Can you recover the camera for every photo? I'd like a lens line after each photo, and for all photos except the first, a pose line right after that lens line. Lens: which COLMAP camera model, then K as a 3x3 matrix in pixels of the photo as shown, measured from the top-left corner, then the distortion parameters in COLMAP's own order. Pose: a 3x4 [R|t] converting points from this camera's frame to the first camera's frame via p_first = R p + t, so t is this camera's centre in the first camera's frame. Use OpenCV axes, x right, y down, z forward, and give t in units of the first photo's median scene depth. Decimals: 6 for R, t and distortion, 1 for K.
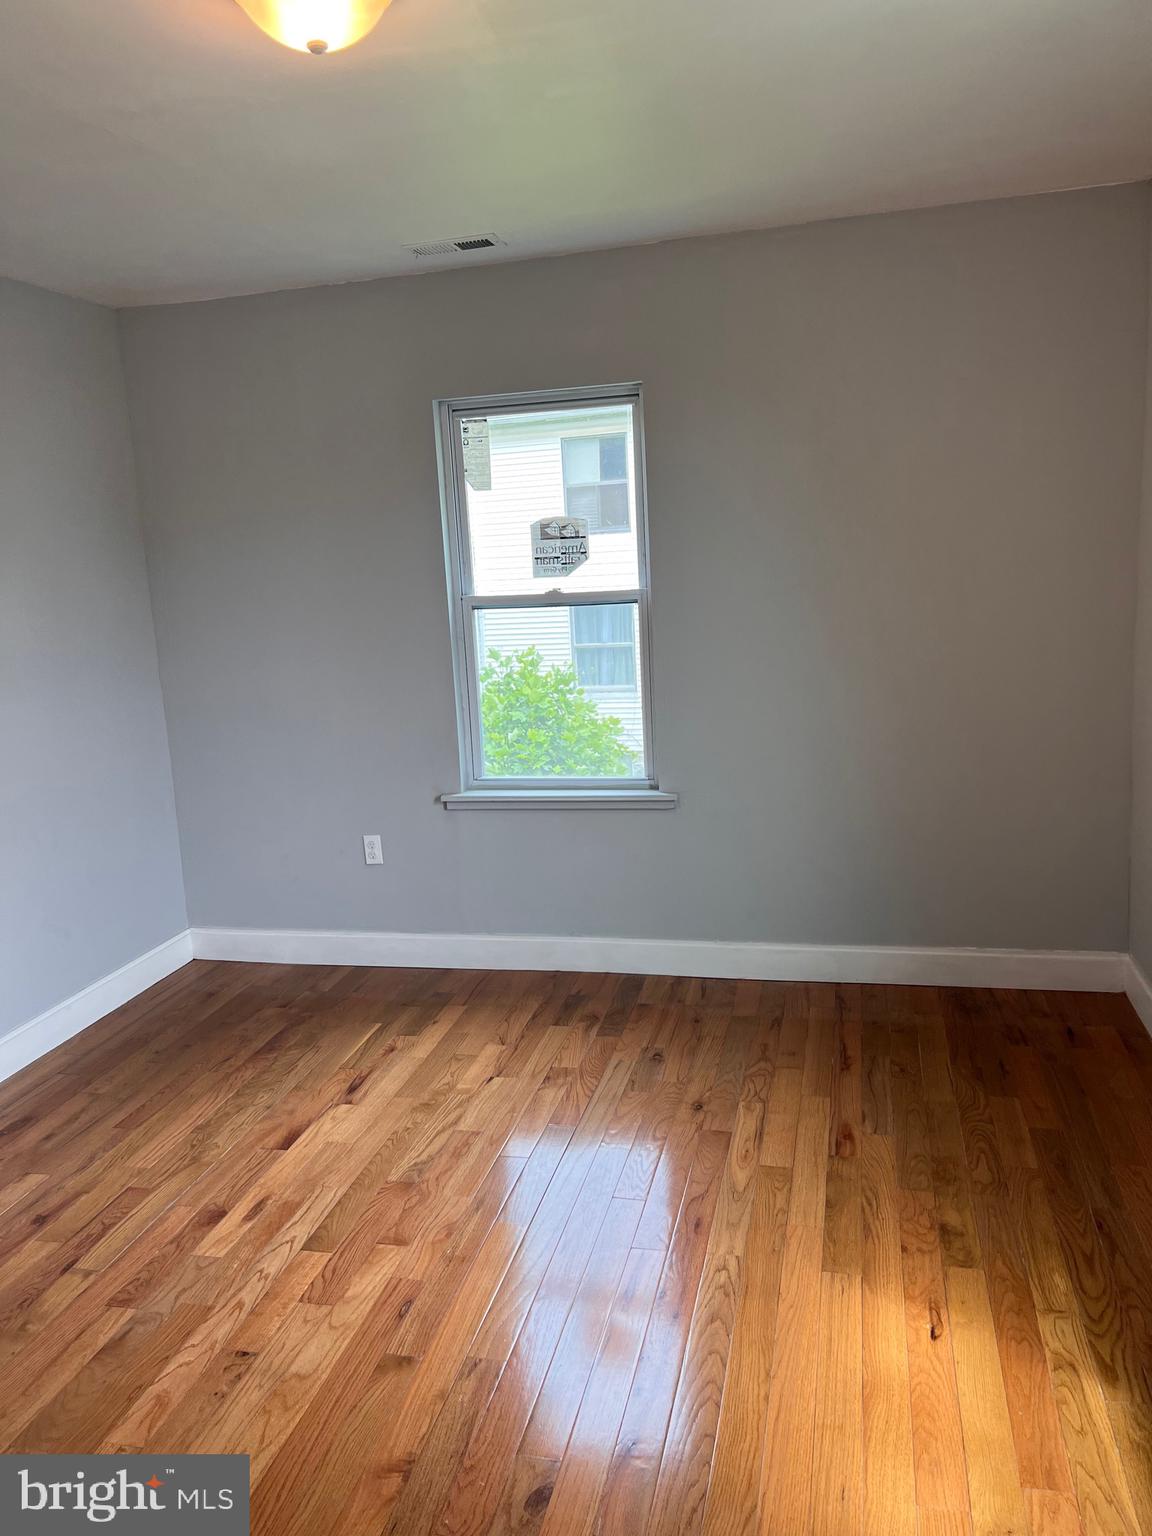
lens RADIAL K [[1150.4, 0, 576.2], [0, 1150.4, 764.9], [0, 0, 1]] dist [0.056084, -0.066511]
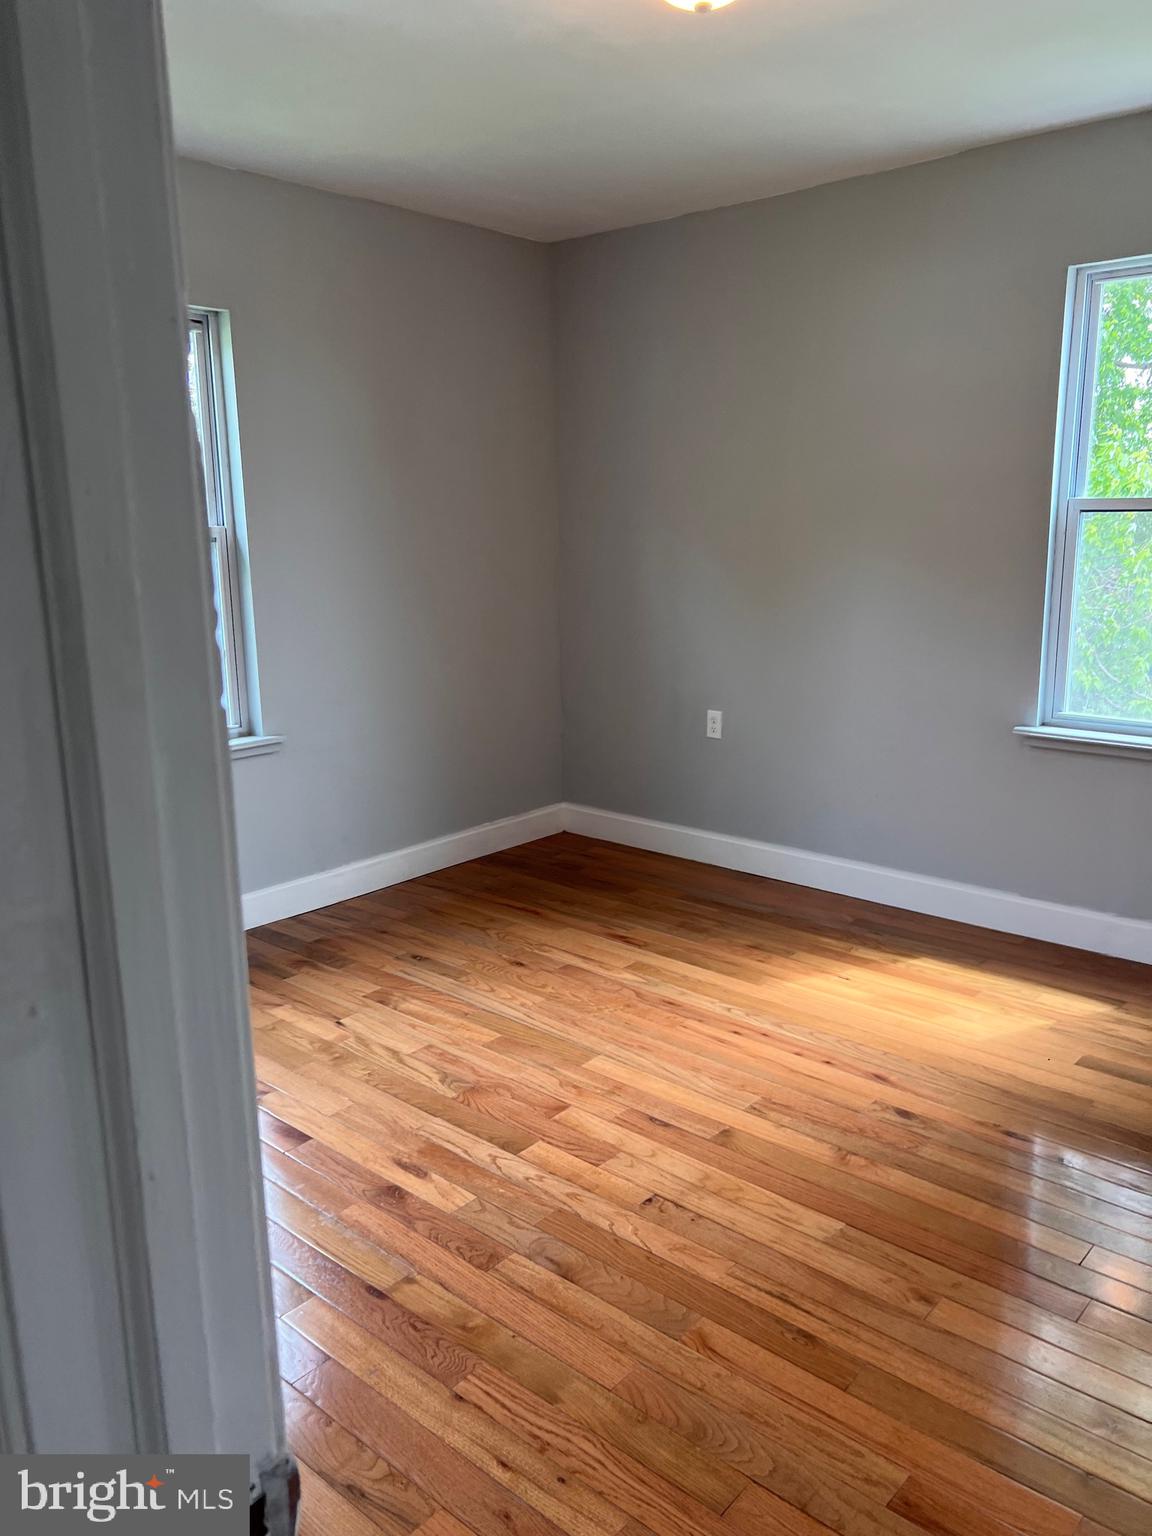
lens RADIAL K [[1150.4, 0, 576.2], [0, 1150.4, 764.9], [0, 0, 1]] dist [0.056084, -0.066511]
pose [[0.478641, -0.143889, 0.866140, -0.913899], [0.150247, 0.985352, 0.080665, 0.011676], [-0.865060, 0.091525, 0.493249, 0.381961]]
